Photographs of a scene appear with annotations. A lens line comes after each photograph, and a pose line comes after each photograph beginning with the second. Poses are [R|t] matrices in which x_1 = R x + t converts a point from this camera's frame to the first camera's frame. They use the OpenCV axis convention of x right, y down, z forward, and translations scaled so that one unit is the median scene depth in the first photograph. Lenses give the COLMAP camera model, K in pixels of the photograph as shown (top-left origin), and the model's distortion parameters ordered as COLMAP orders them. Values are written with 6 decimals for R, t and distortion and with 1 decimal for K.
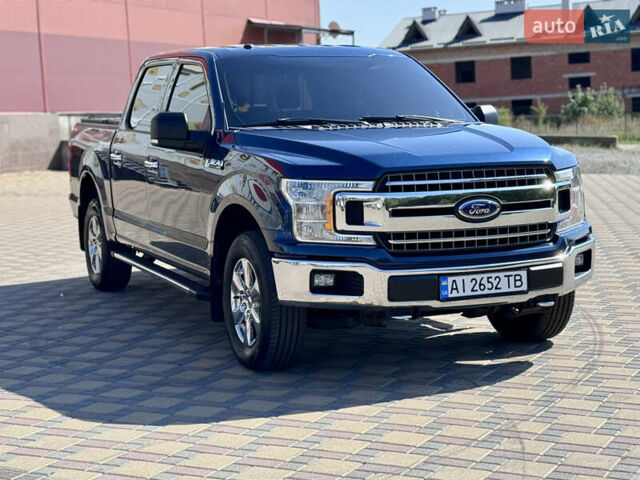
lens RADIAL K [[1227.8, 0, 320.0], [0, 1227.8, 240.0], [0, 0, 1]] dist [0.161417, 0.219079]
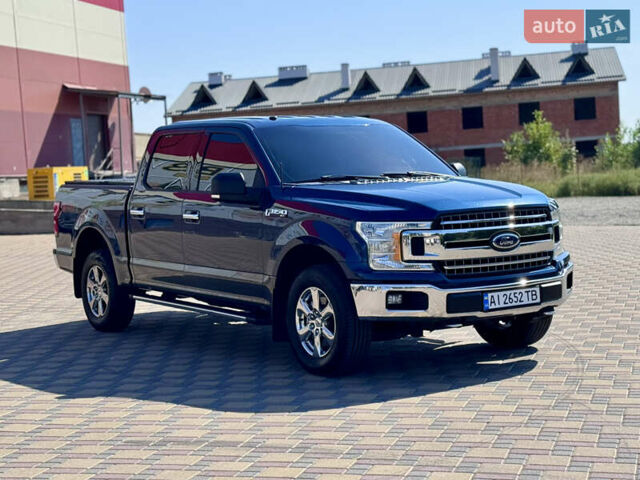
lens RADIAL K [[1227.8, 0, 320.0], [0, 1227.8, 240.0], [0, 0, 1]] dist [0.161417, 0.219079]
pose [[0.982141, -0.027392, 0.186144, -0.302591], [0.036590, 0.998264, -0.046158, 0.026513], [-0.184556, 0.052144, 0.981438, -0.245399]]
